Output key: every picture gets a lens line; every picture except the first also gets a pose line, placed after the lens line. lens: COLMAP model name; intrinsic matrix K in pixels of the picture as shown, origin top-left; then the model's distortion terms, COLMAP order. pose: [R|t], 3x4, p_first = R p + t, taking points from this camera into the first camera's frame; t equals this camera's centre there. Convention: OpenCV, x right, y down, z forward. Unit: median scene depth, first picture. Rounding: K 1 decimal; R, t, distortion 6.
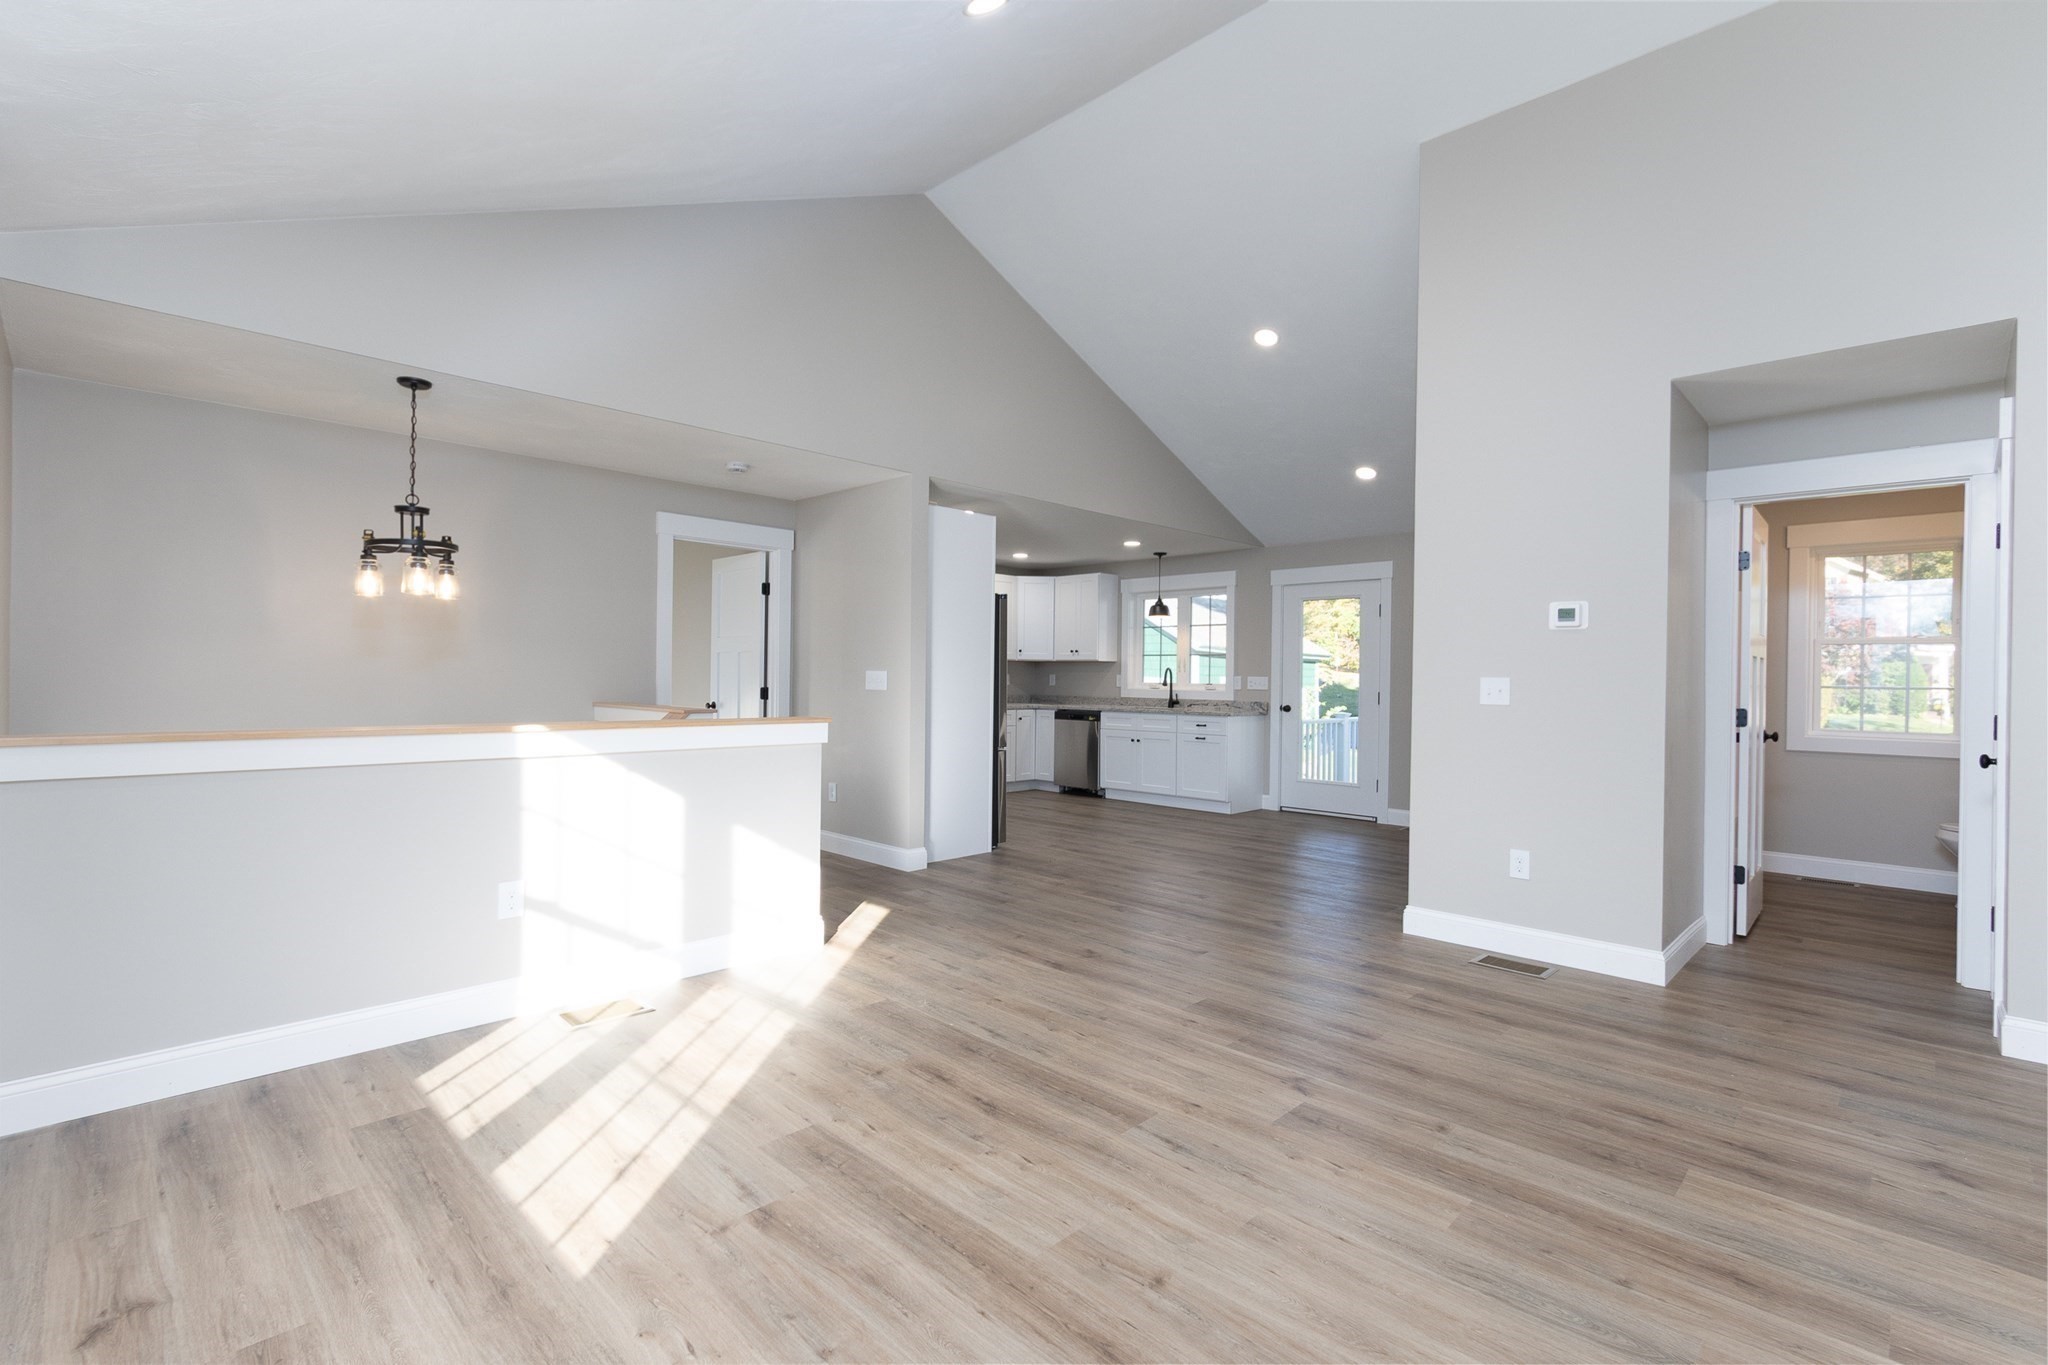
lens RADIAL K [[936.4, 0, 1038.0], [0, 936.4, 669.8], [0, 0, 1]] dist [0.012283, 0.000011]
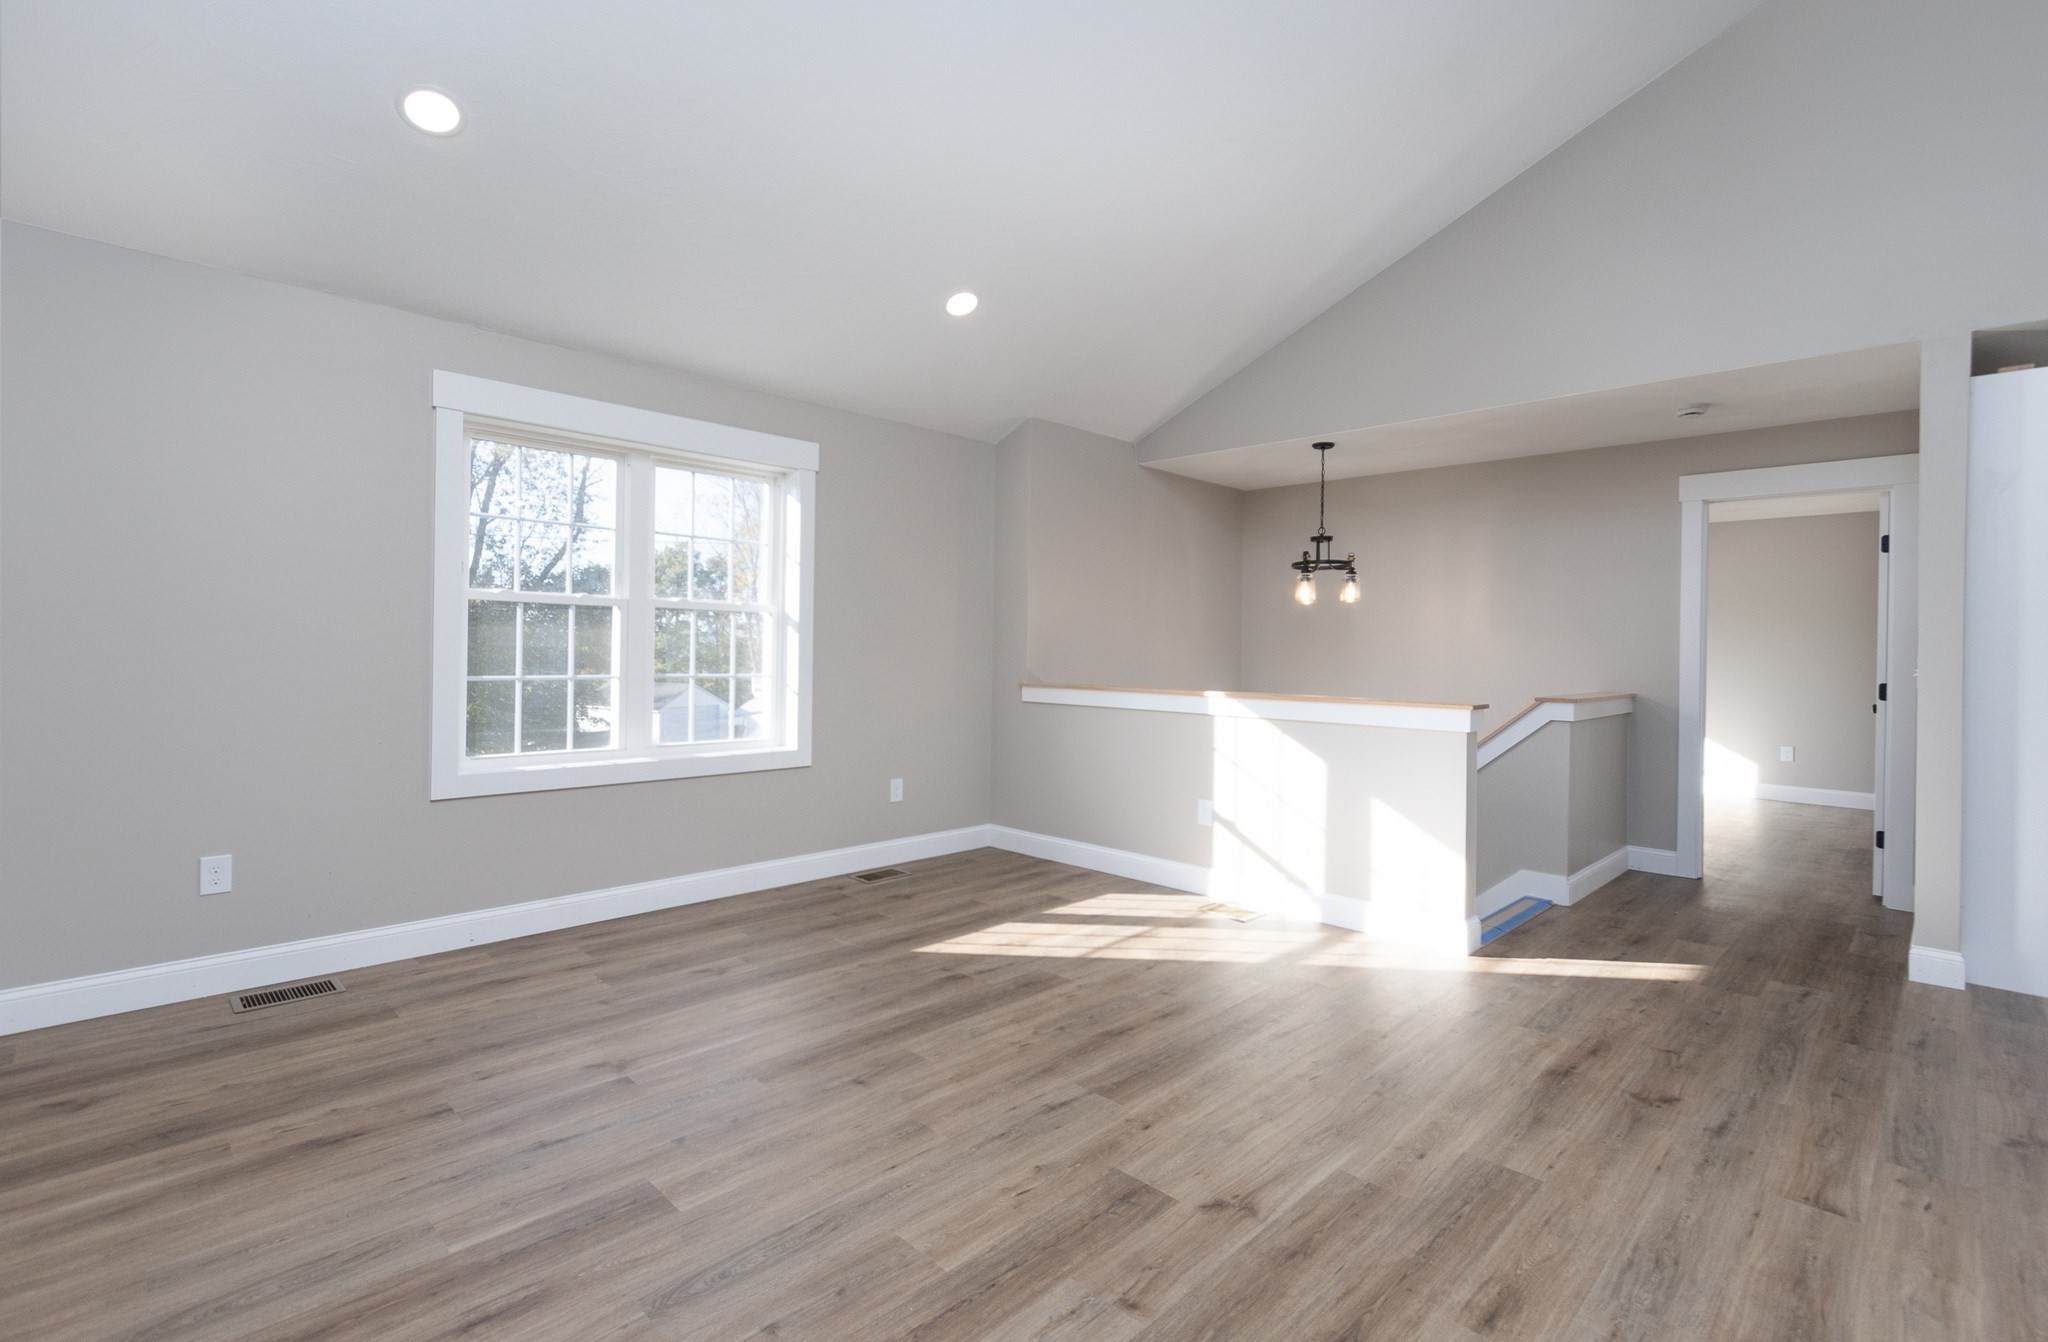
lens RADIAL K [[960.3, 0, 1036.5], [0, 960.3, 668.8], [0, 0, 1]] dist [0.004846, 0.000552]
pose [[-0.013465, 0.006024, -0.999891, 0.922799], [-0.013687, 0.999887, 0.006208, 0.019449], [0.999816, 0.013770, -0.013381, 0.767381]]
